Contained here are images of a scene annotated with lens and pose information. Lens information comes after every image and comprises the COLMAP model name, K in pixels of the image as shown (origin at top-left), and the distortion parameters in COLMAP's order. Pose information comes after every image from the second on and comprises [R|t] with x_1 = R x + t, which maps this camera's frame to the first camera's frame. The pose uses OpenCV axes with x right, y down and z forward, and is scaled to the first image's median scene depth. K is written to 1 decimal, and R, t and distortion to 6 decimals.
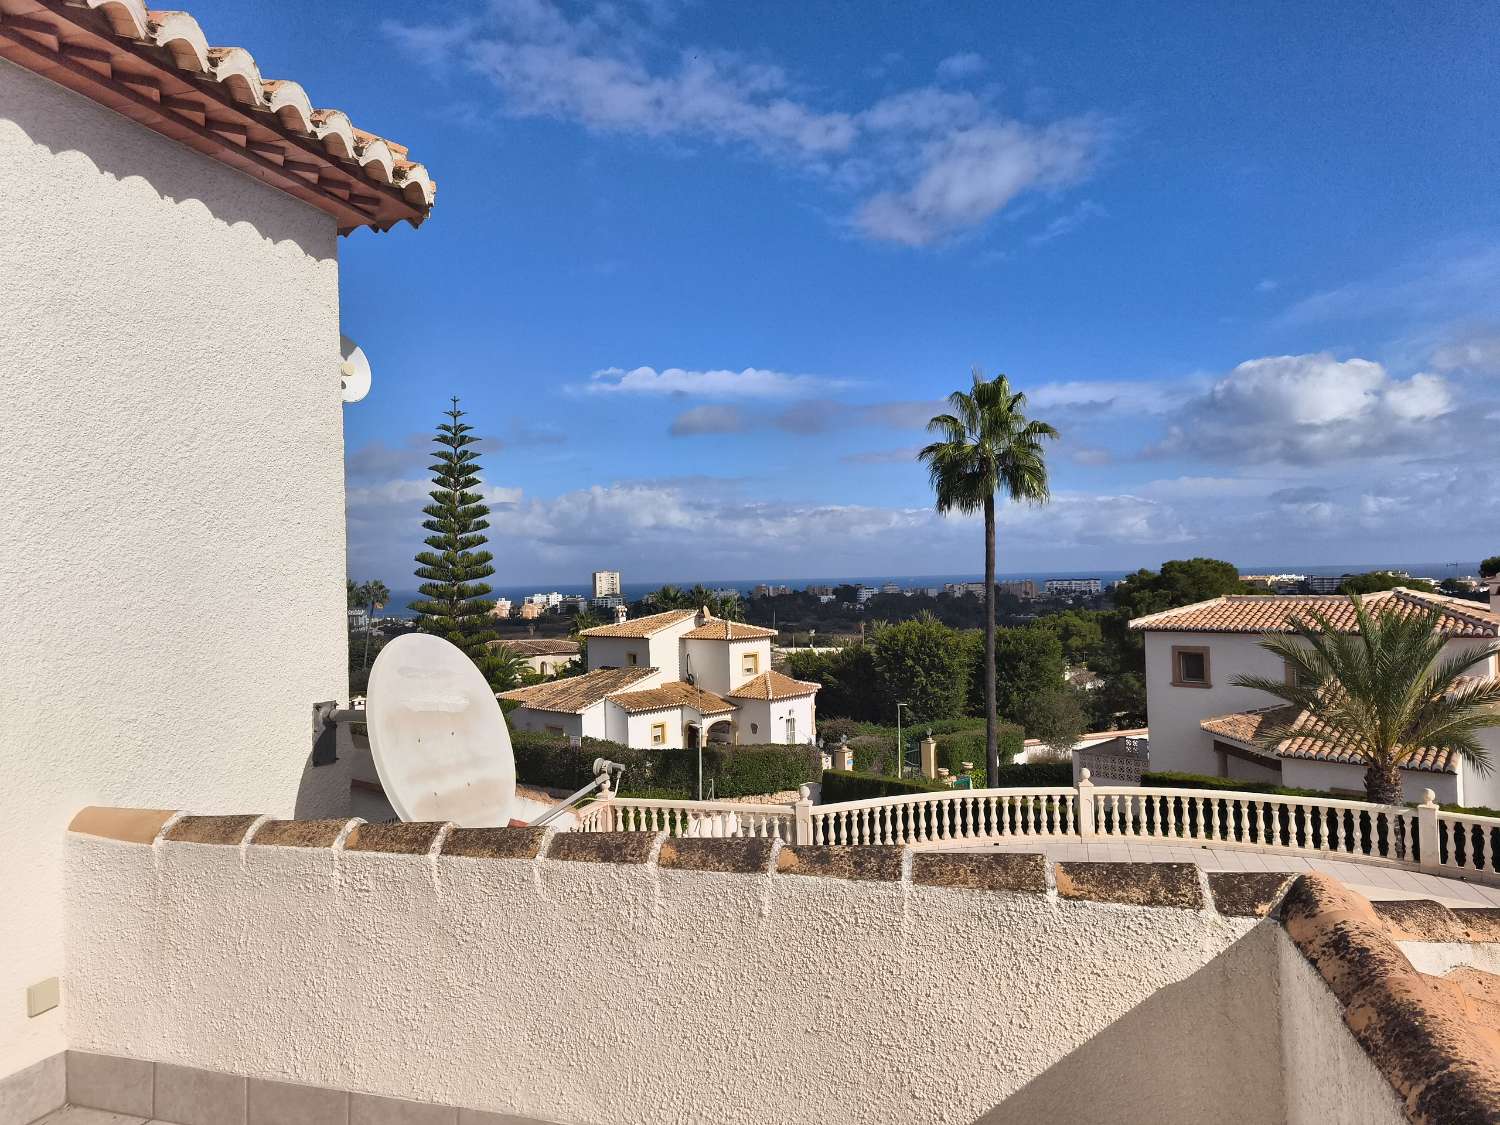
lens RADIAL K [[1017.8, 0, 748.3], [0, 1017.8, 571.0], [0, 0, 1]] dist [0.075172, -0.034730]
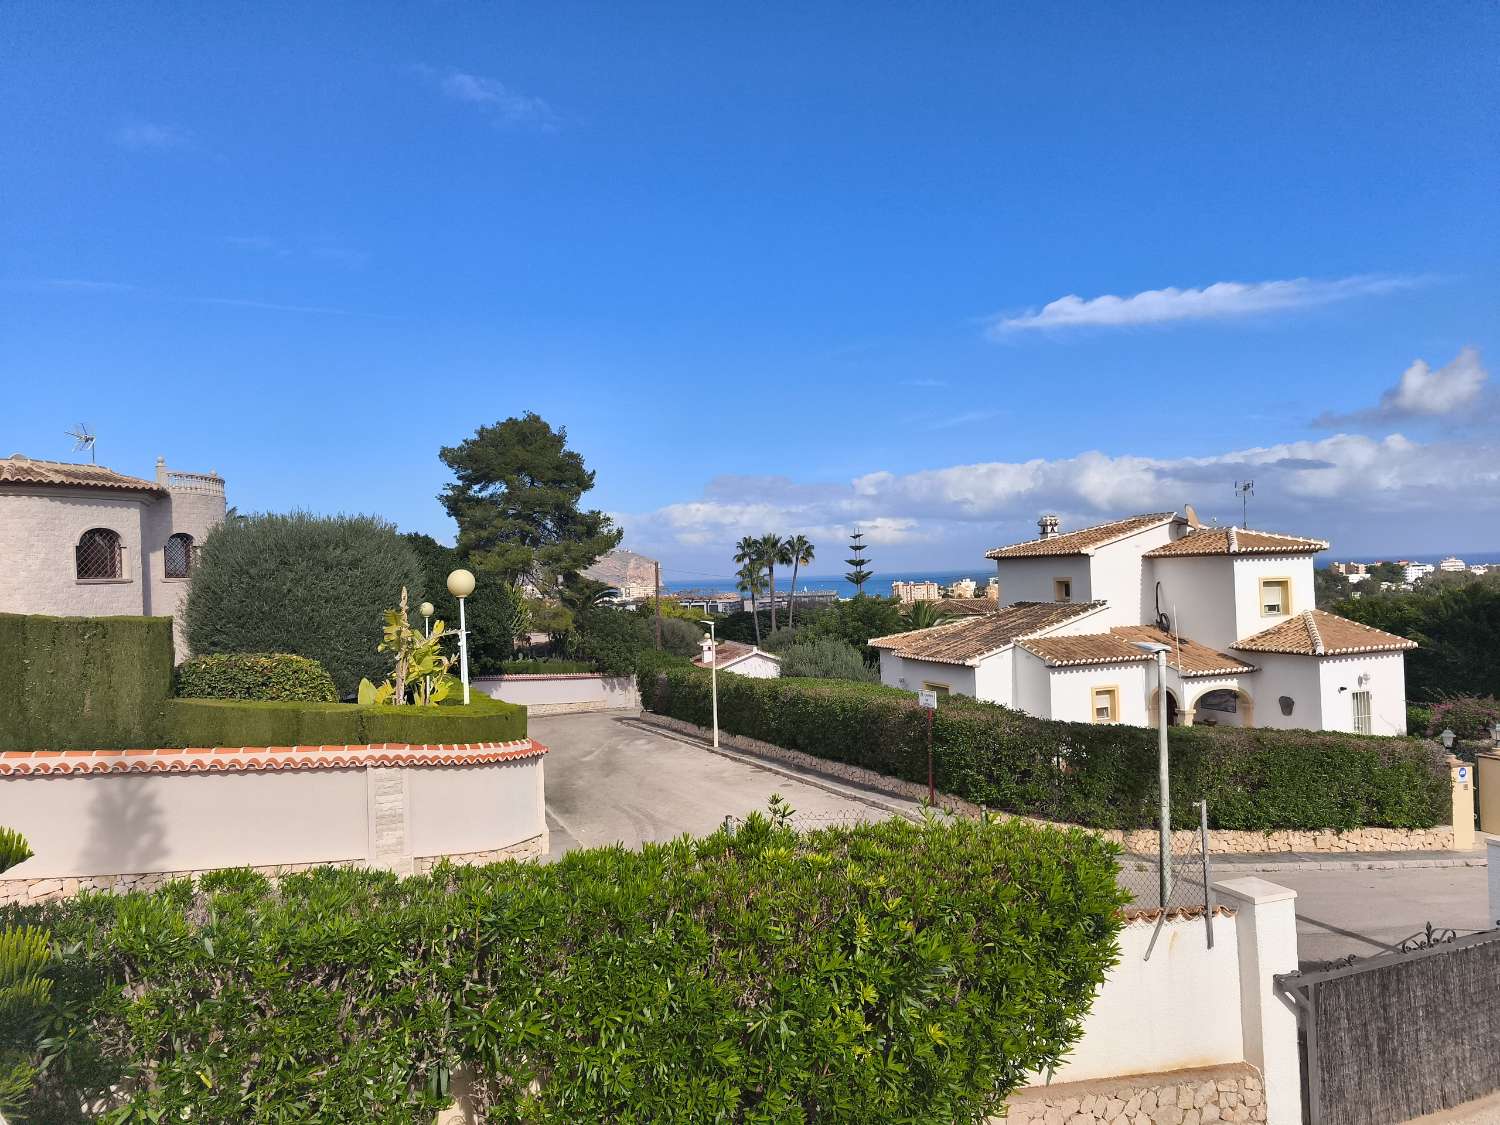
lens RADIAL K [[1013.3, 0, 743.7], [0, 1013.3, 570.0], [0, 0, 1]] dist [0.044144, 0.002352]
pose [[0.896942, -0.008279, -0.442070, -0.011379], [0.014441, 0.999840, 0.010575, 0.066318], [0.441912, -0.015869, 0.896918, 0.344023]]
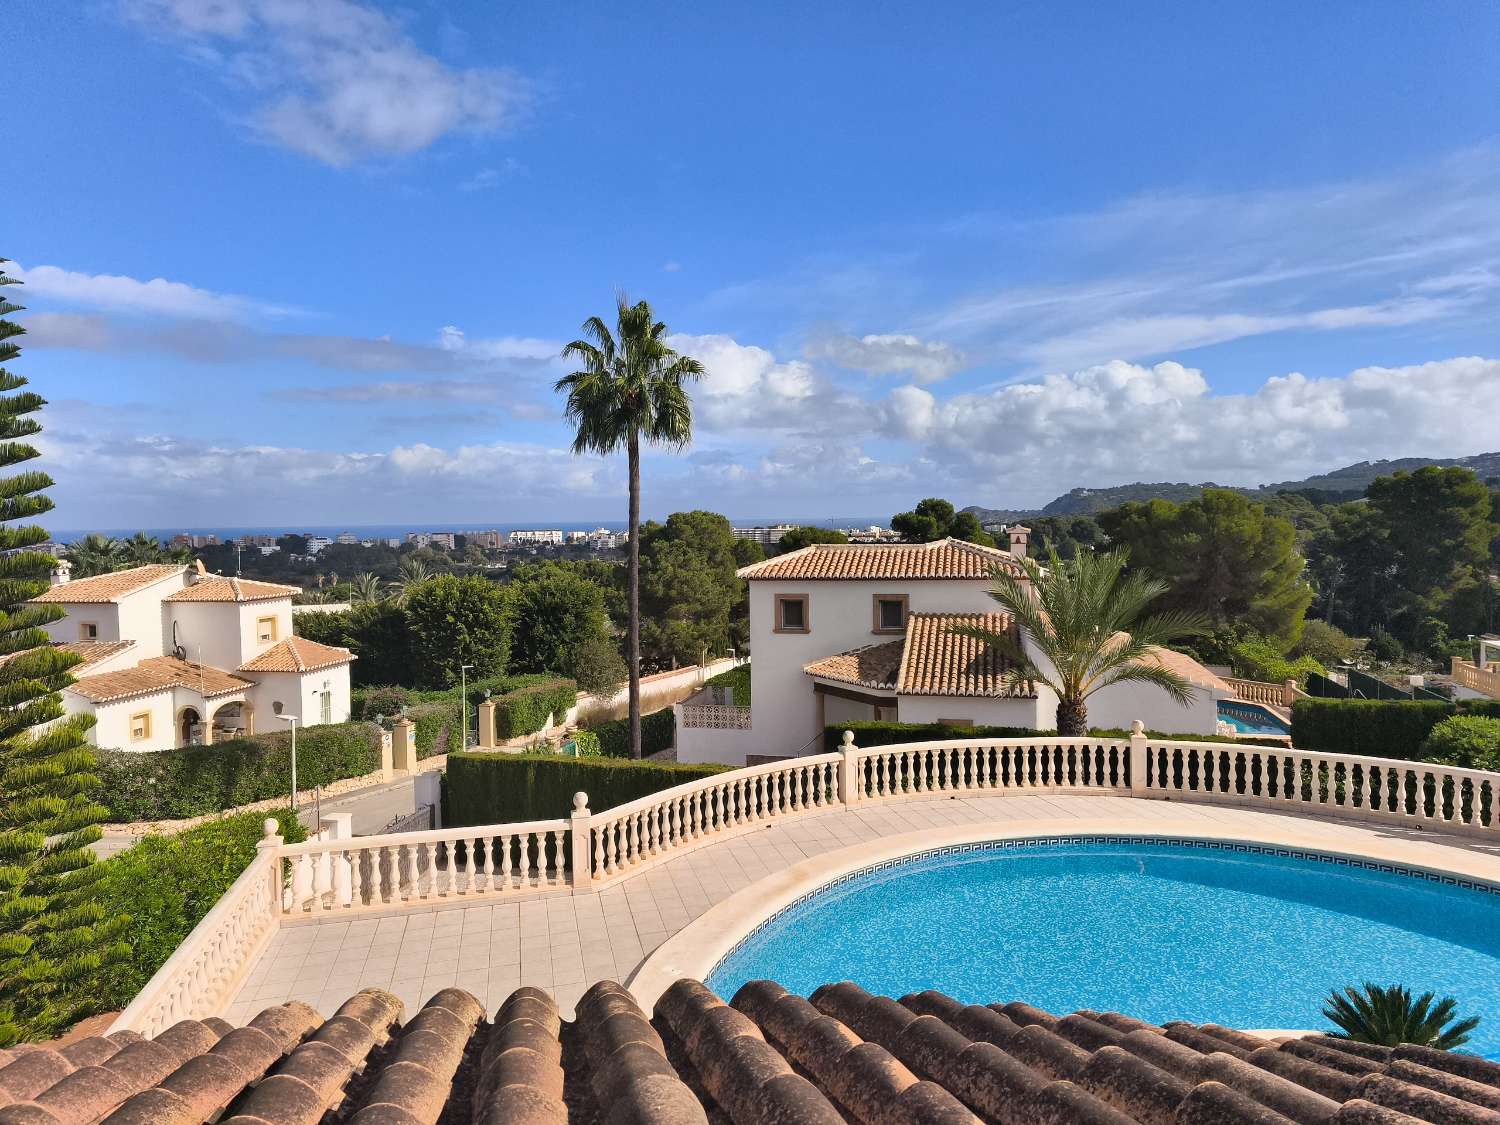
lens RADIAL K [[1005.8, 0, 765.4], [0, 1005.8, 560.0], [0, 0, 1]] dist [0.044958, 0.001687]
pose [[0.859632, -0.009316, 0.510828, -0.072372], [-0.010003, 0.999335, 0.035058, 0.002477], [-0.510815, -0.035247, 0.858968, 0.095590]]
